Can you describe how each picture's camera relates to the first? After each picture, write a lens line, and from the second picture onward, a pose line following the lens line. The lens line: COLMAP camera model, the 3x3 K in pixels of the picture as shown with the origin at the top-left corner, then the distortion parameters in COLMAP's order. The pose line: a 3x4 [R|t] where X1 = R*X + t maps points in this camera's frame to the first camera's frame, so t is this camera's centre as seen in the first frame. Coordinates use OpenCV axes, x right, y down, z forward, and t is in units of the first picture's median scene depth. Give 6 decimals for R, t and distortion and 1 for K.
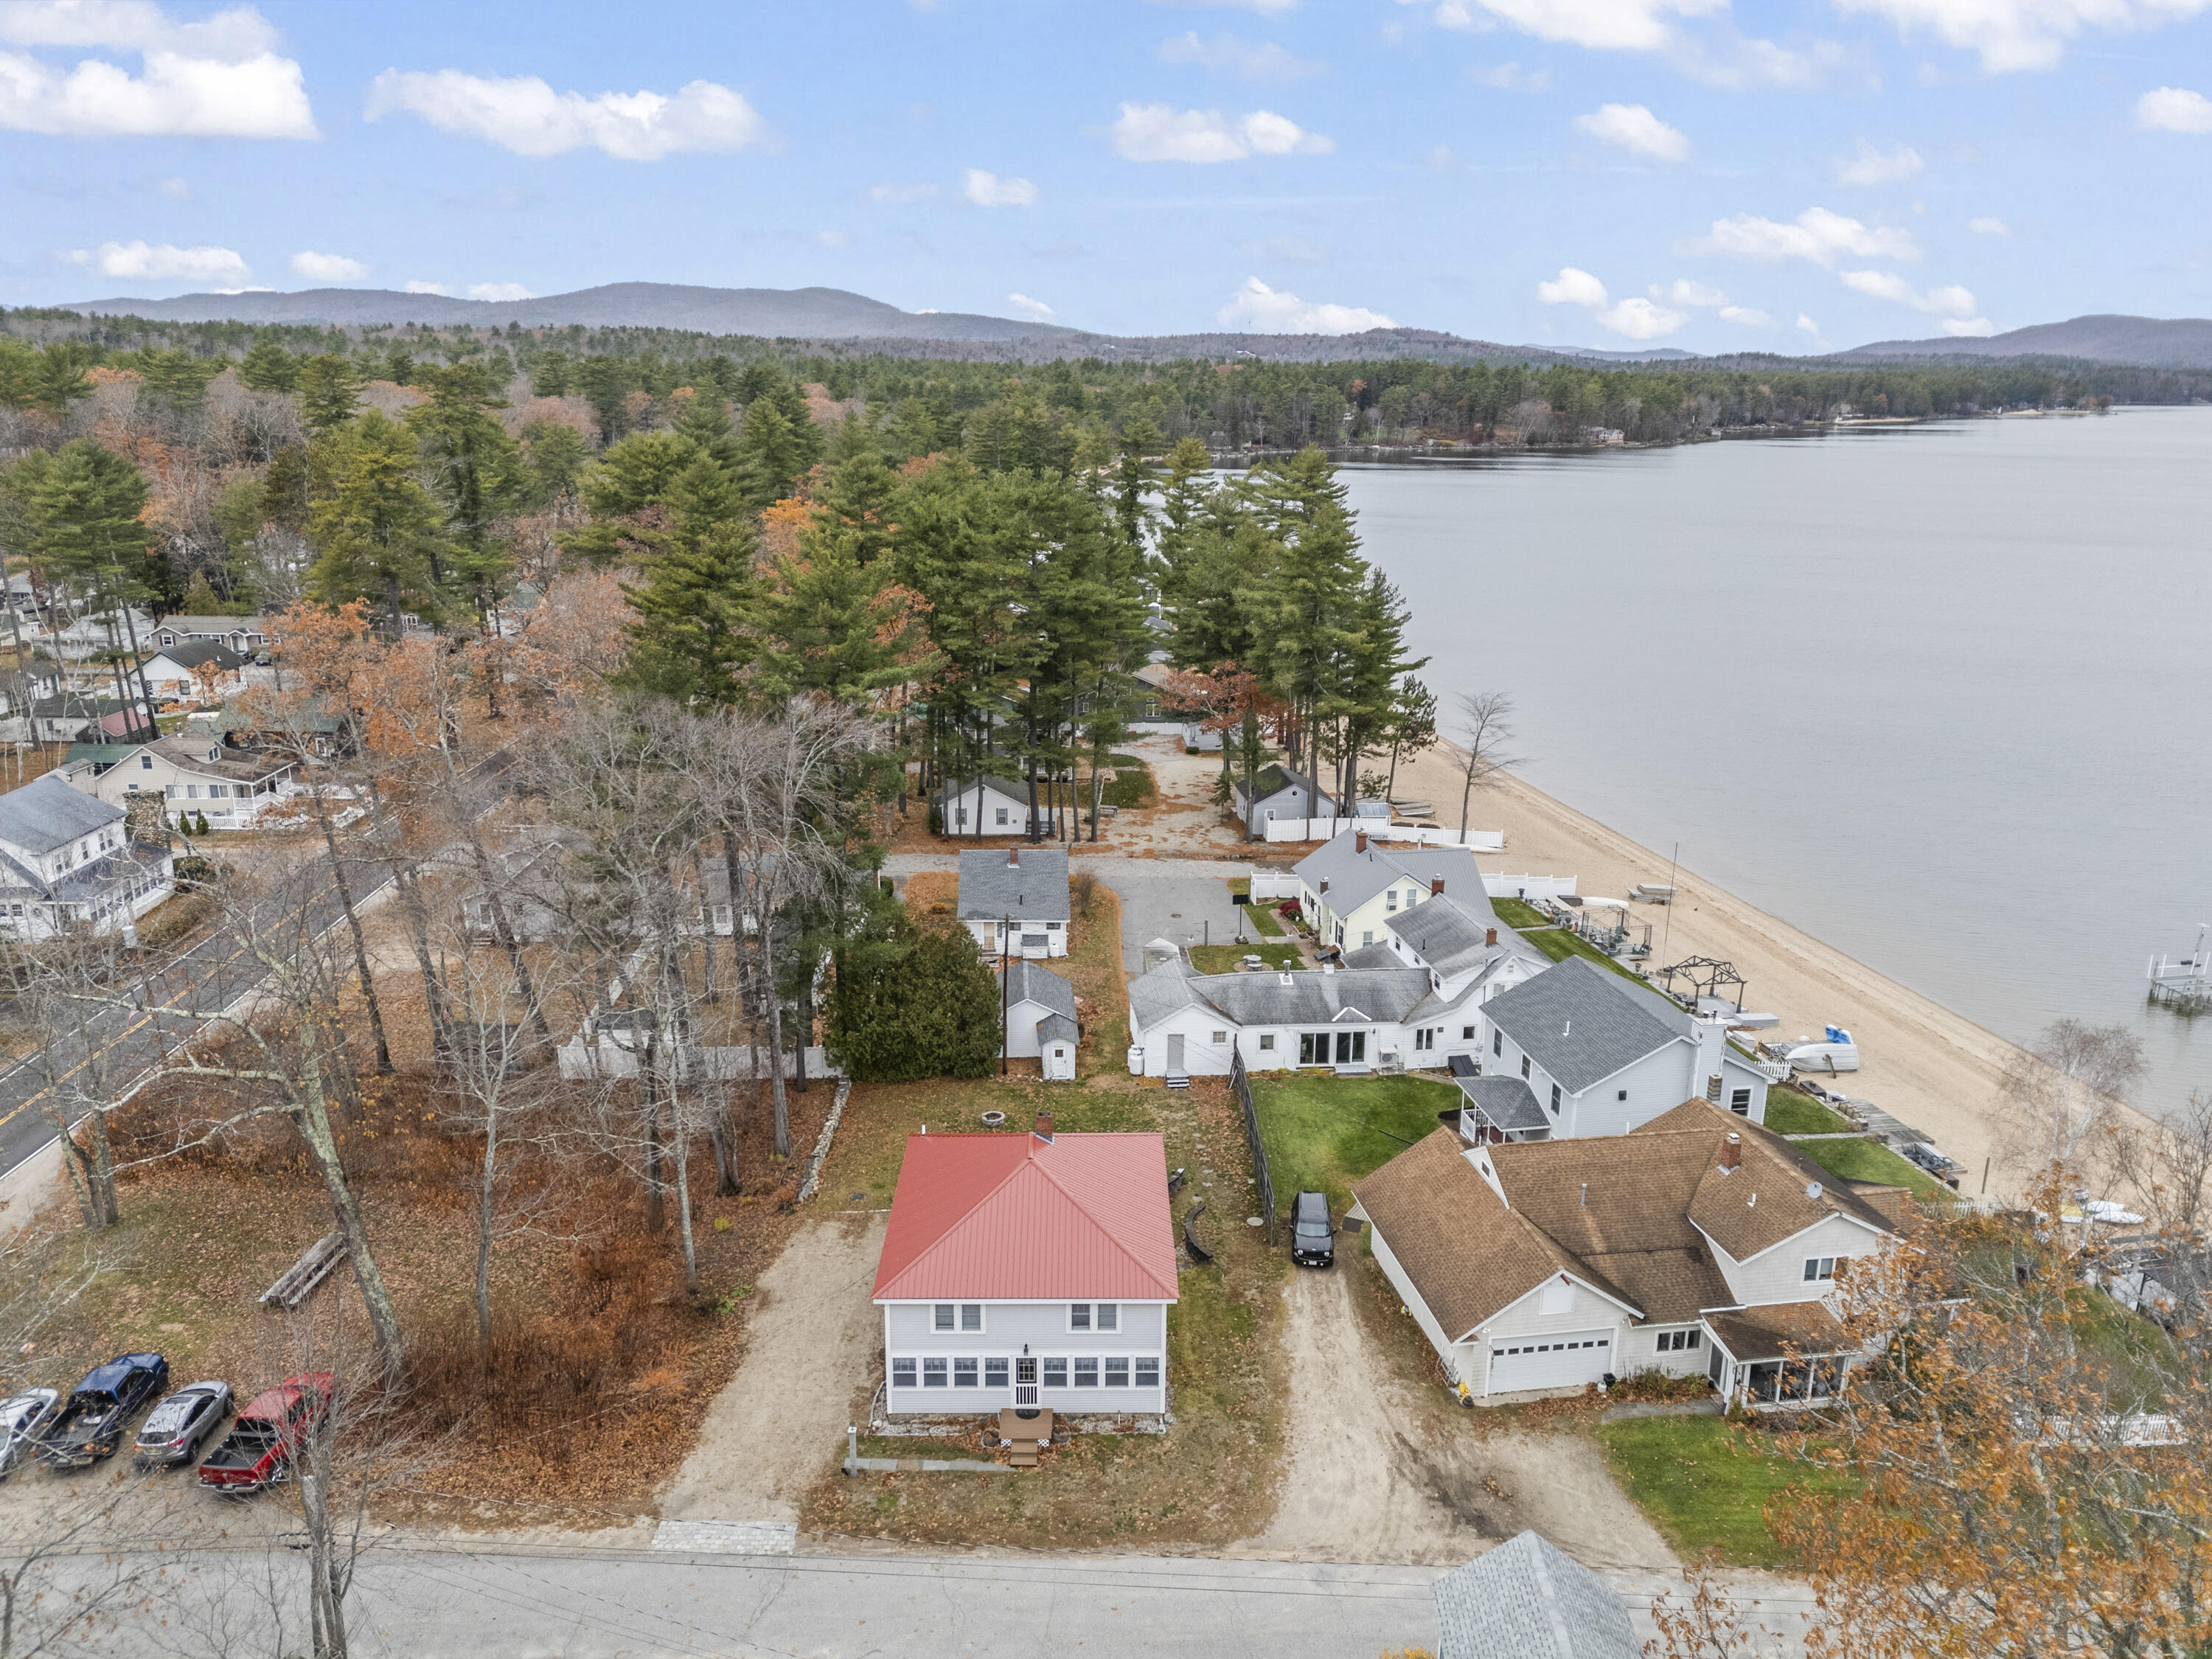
lens RADIAL K [[1623.0, 0, 1099.3], [0, 1623.0, 842.6], [0, 0, 1]] dist [0.060239, -0.045015]
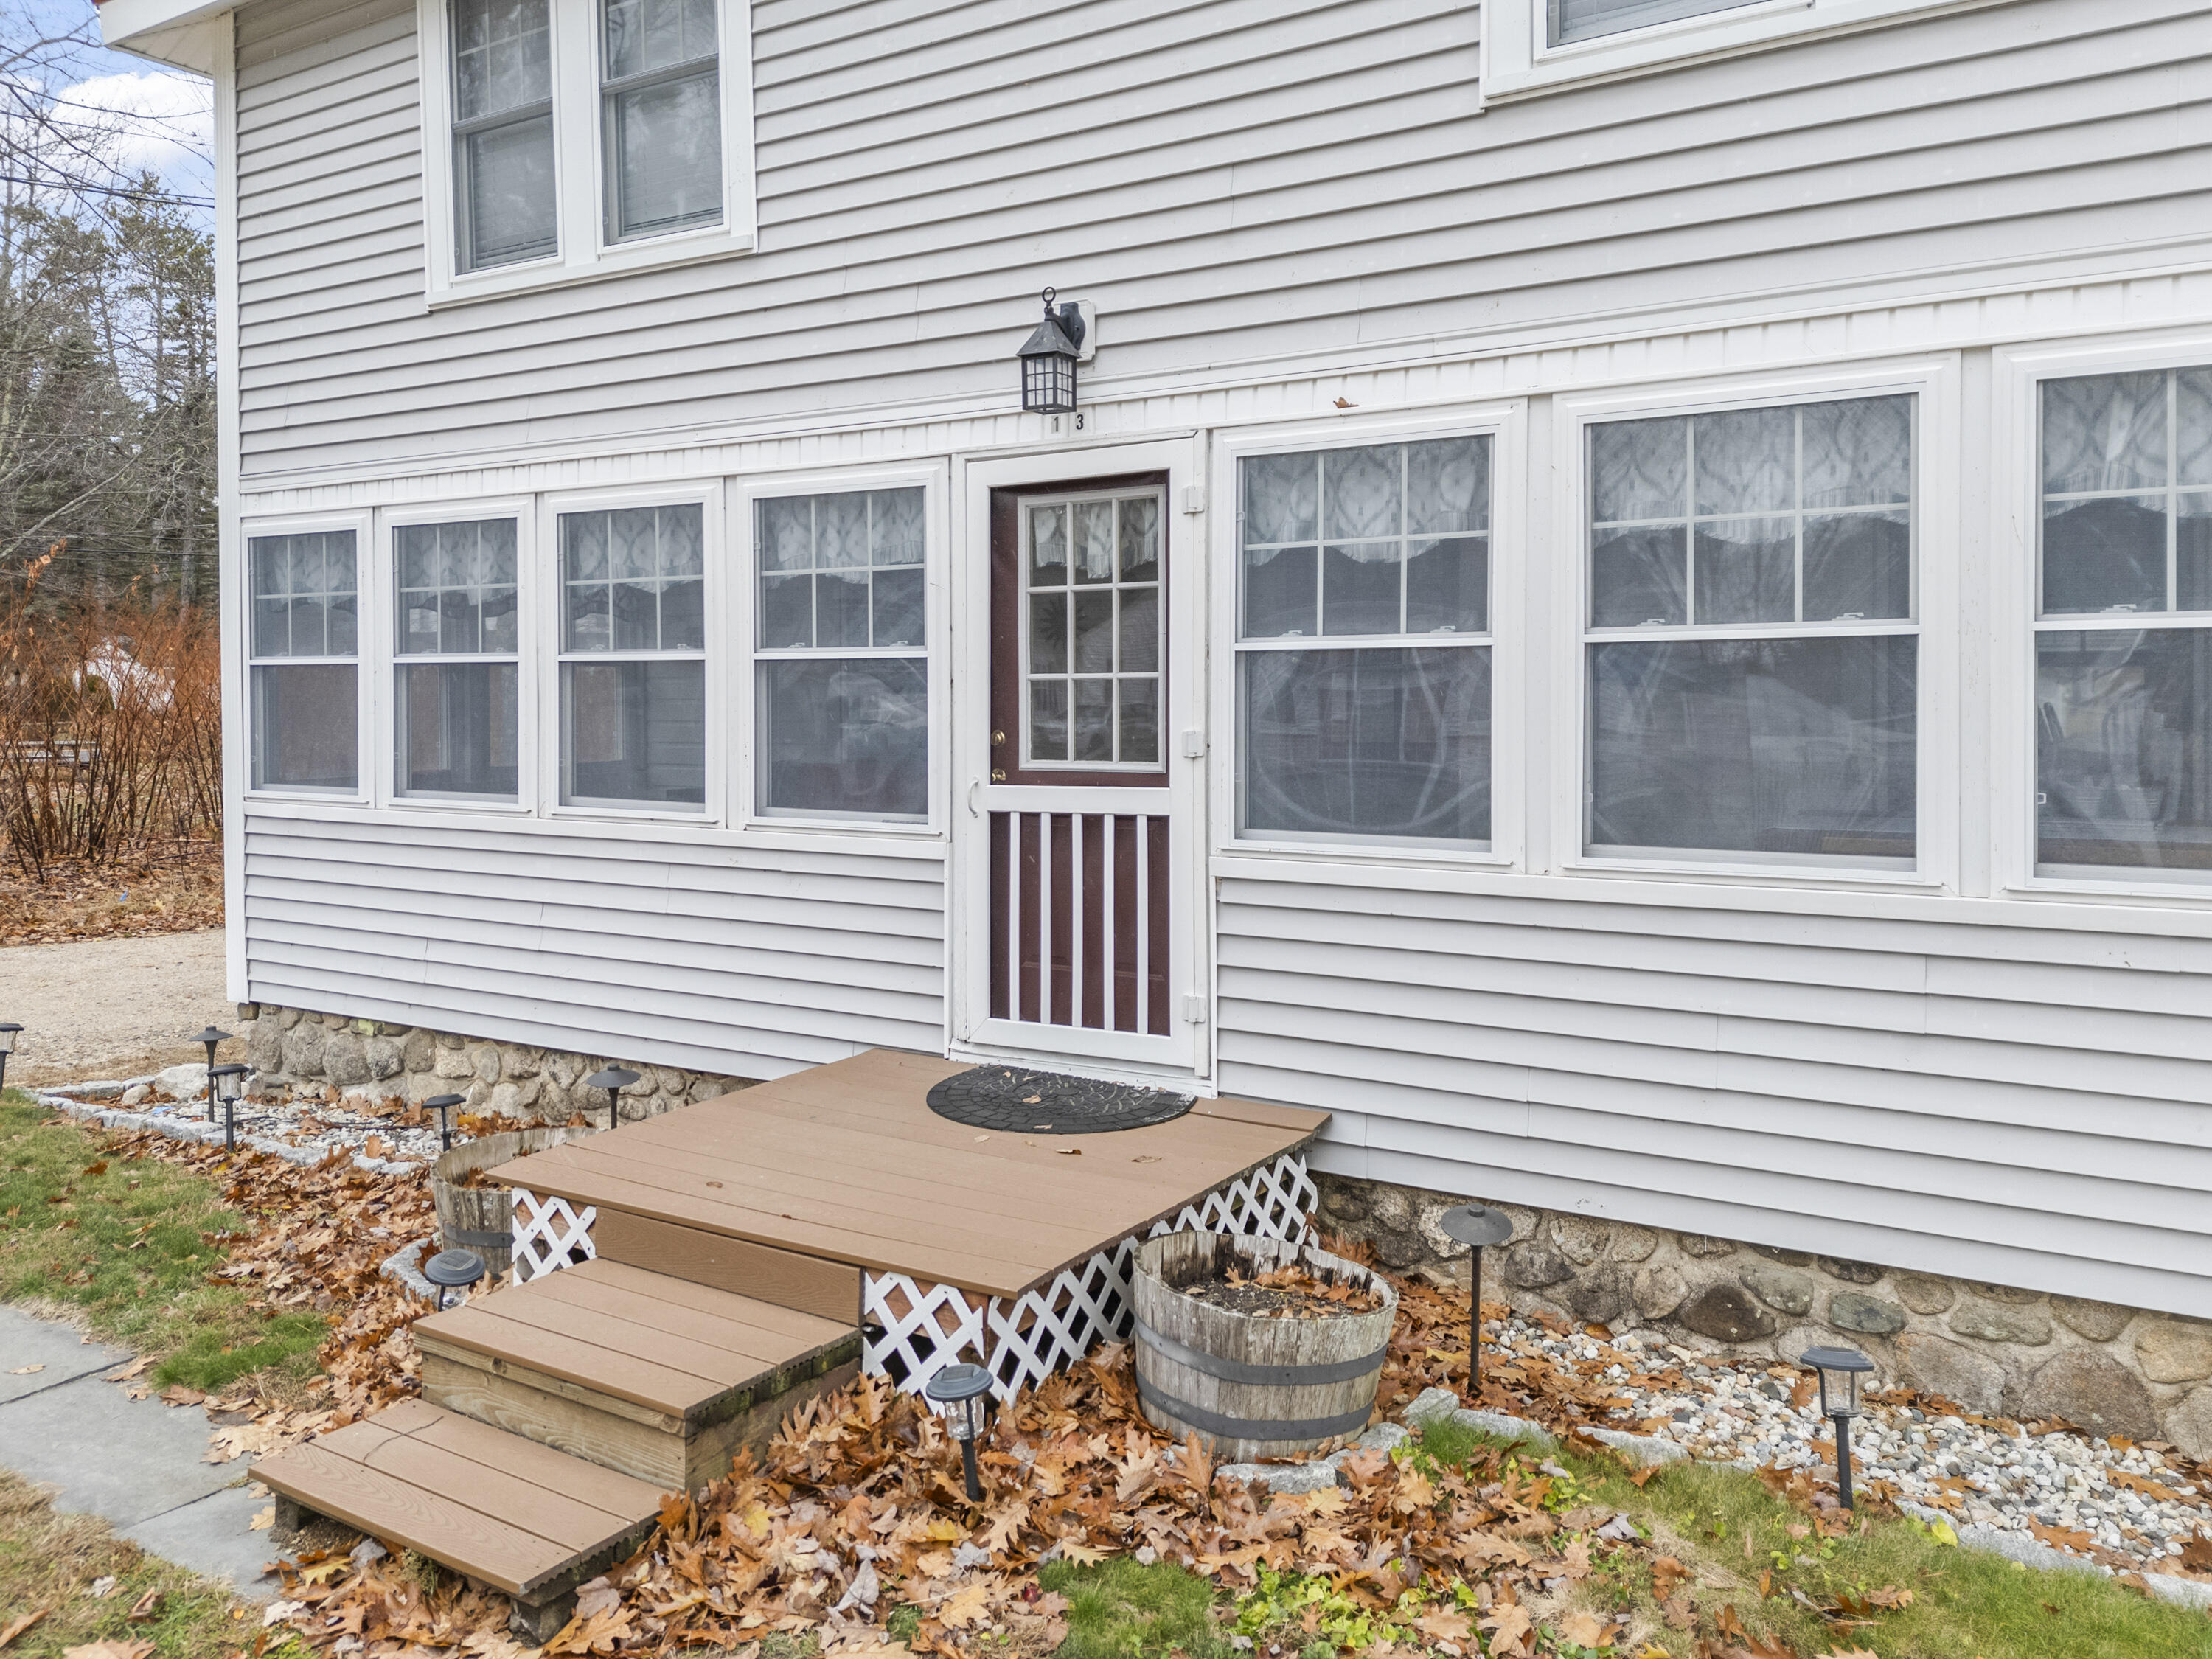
lens RADIAL K [[1623.0, 0, 1132.7], [0, 1623.0, 745.5], [0, 0, 1]] dist [0.060239, -0.045015]
pose [[0.852637, 0.007501, -0.522450, 0.007352], [-0.138854, 0.967196, -0.212723, 0.349539], [0.503716, 0.253920, 0.825709, 0.925256]]
